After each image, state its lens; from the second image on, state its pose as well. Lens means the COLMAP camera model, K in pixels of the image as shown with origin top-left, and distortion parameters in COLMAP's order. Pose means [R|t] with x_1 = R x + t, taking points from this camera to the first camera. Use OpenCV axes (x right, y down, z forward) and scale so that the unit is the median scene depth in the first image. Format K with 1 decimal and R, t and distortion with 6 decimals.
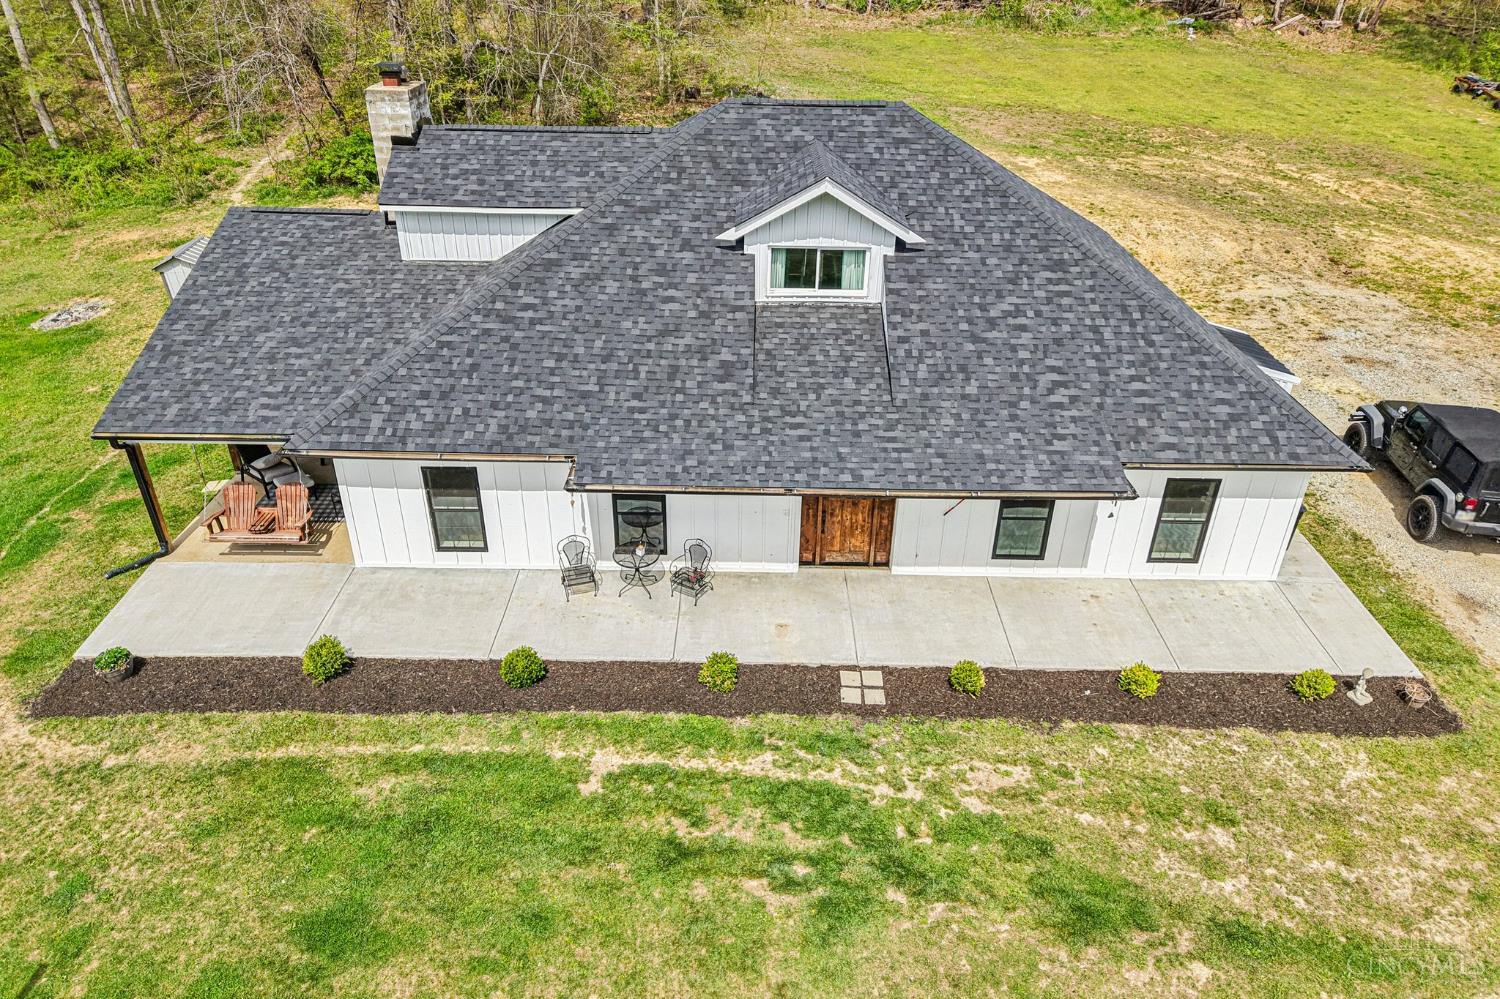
lens RADIAL K [[1003.4, 0, 754.8], [0, 1003.4, 514.5], [0, 0, 1]] dist [0.016985, -0.009725]
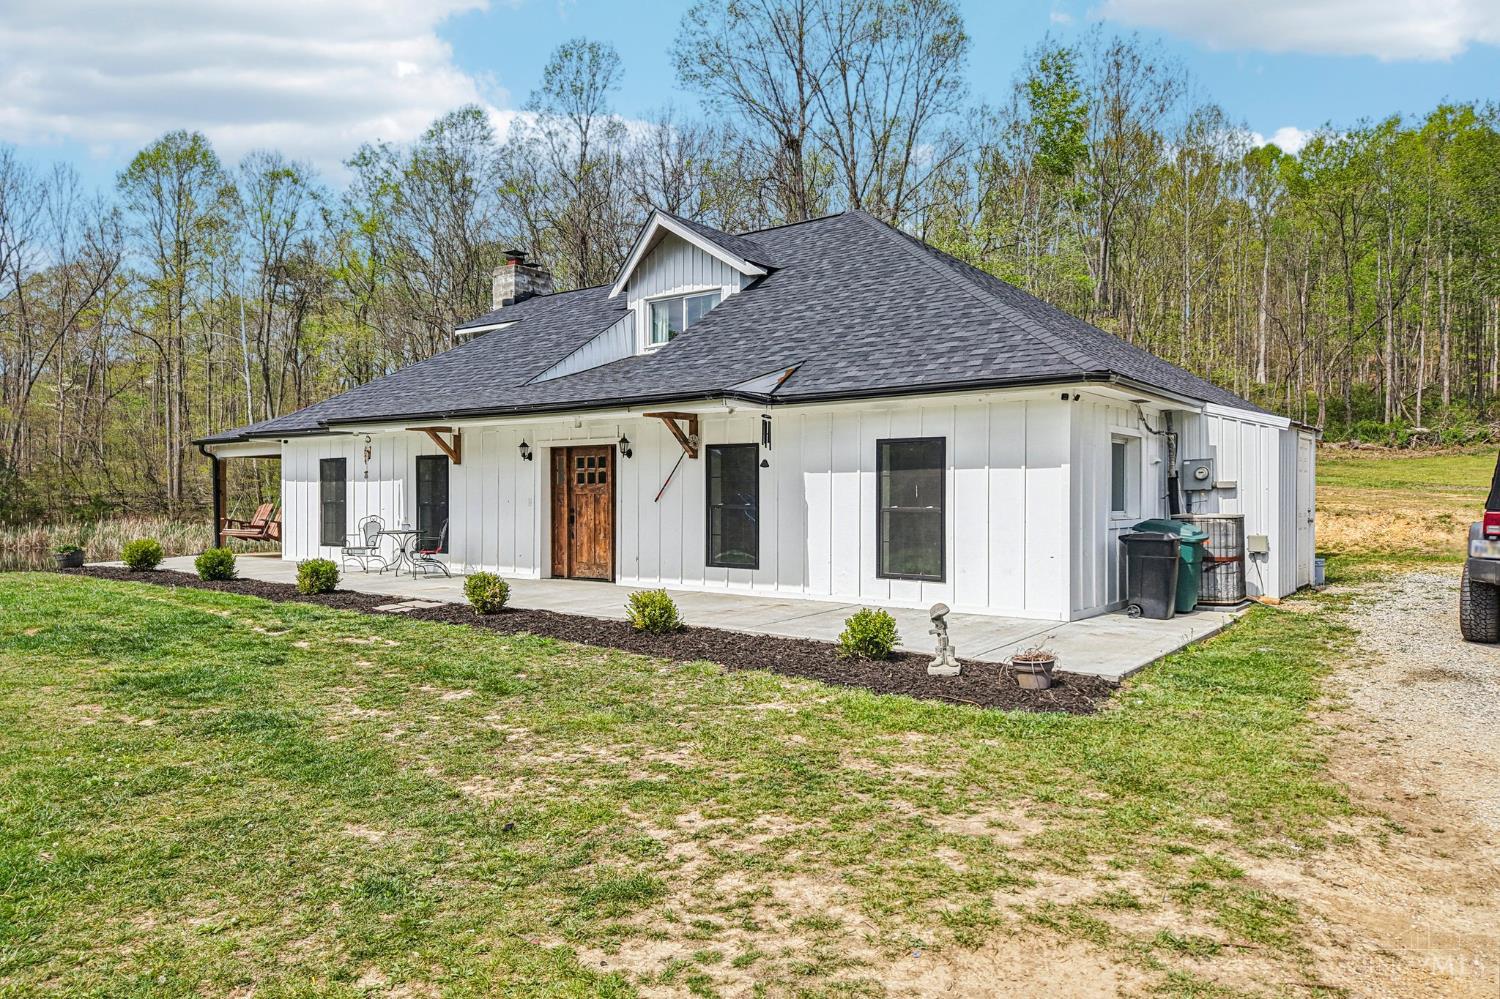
lens RADIAL K [[1015.1, 0, 751.2], [0, 1015.1, 507.7], [0, 0, 1]] dist [0.058368, -0.077359]
pose [[0.796333, -0.007929, -0.604807, 0.786293], [-0.301641, 0.861496, -0.408458, 0.335856], [0.524277, 0.507703, 0.683646, 0.476816]]
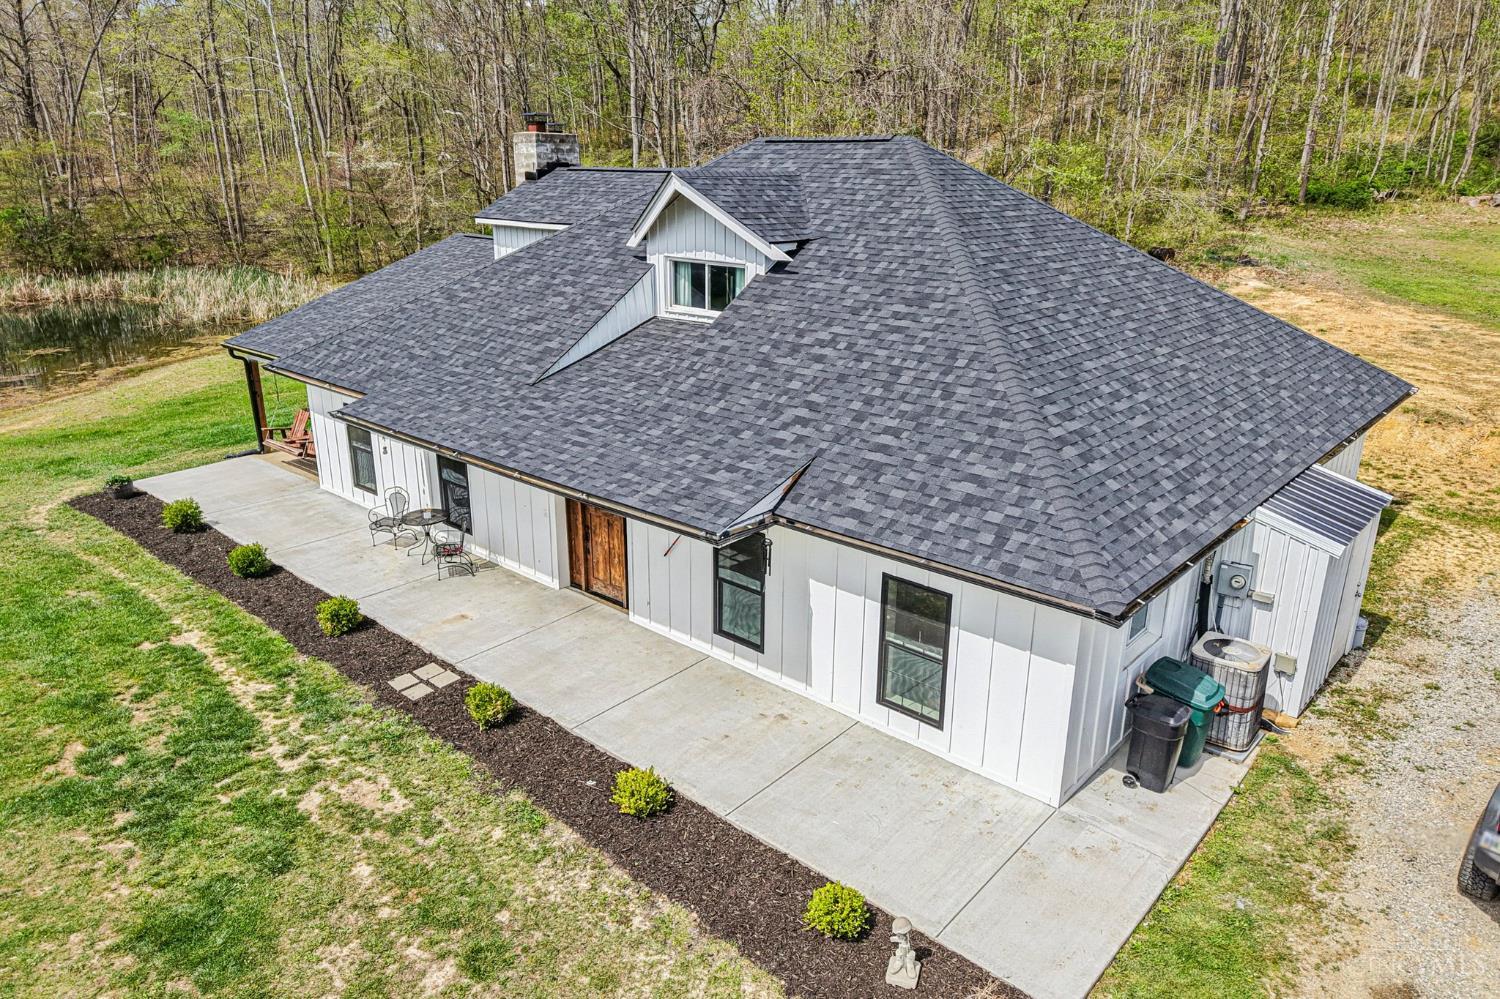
lens RADIAL K [[1016.8, 0, 753.0], [0, 1016.8, 504.1], [0, 0, 1]] dist [0.048908, -0.073513]
pose [[0.748701, 0.202853, -0.631107, 0.778248], [-0.338202, 0.935696, -0.100463, 0.020188], [0.570145, 0.288659, 0.769162, 0.400887]]
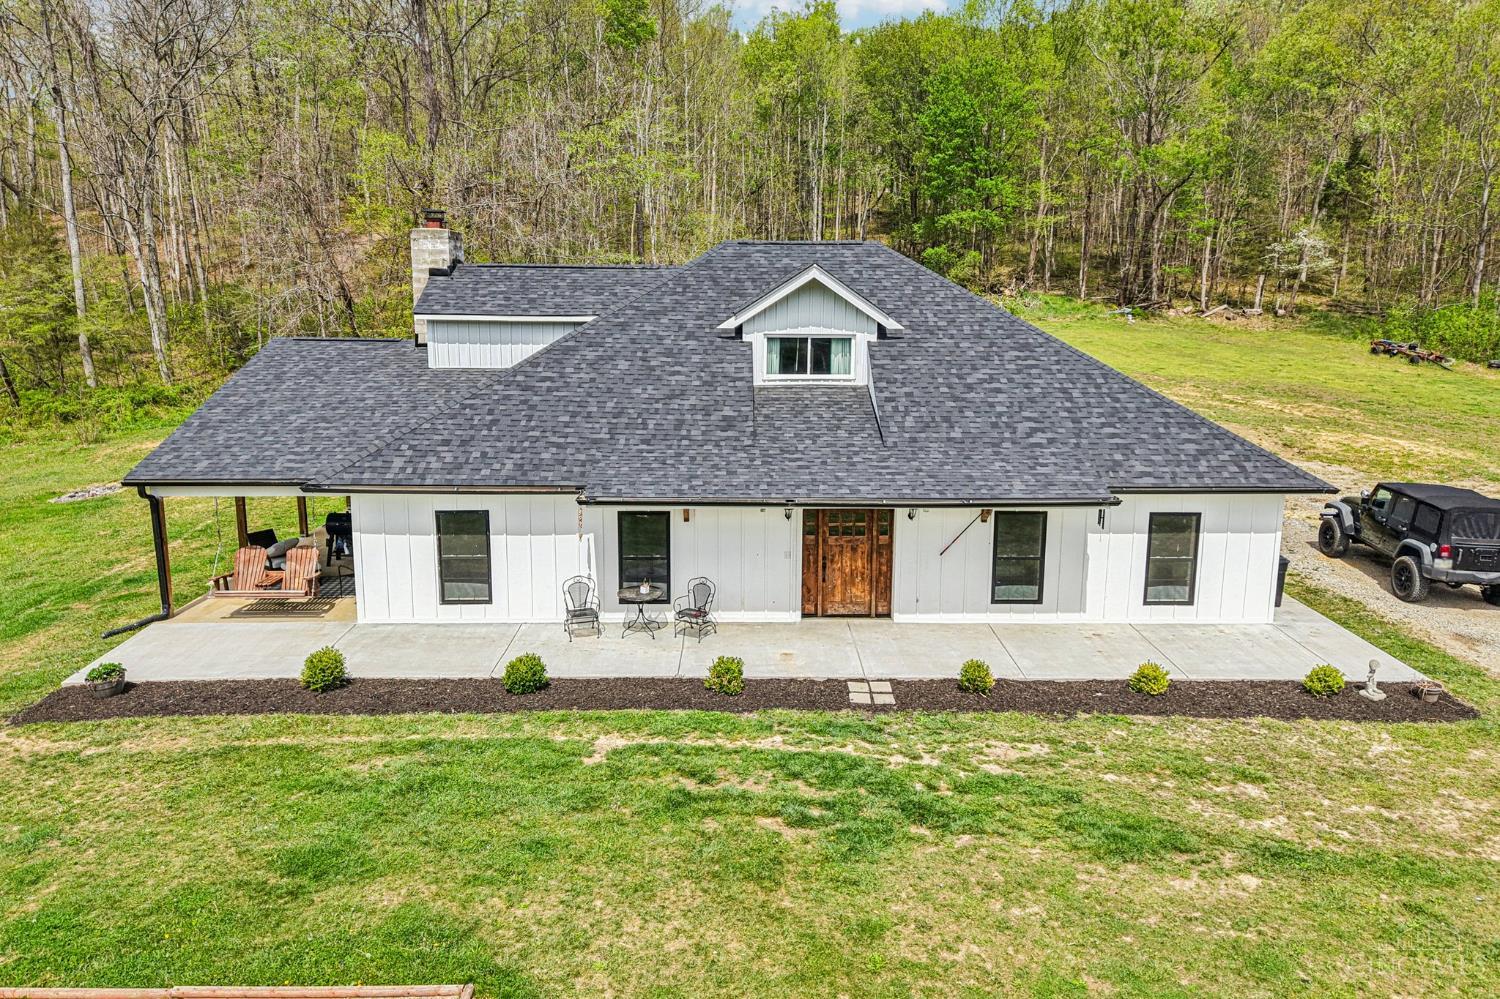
lens RADIAL K [[1020.1, 0, 760.9], [0, 1020.1, 478.1], [0, 0, 1]] dist [0.029566, -0.025286]
pose [[0.999690, -0.013605, 0.020838, -0.017061], [0.019924, 0.939266, -0.342610, 0.289673], [-0.014911, 0.342919, 0.939247, -0.010289]]
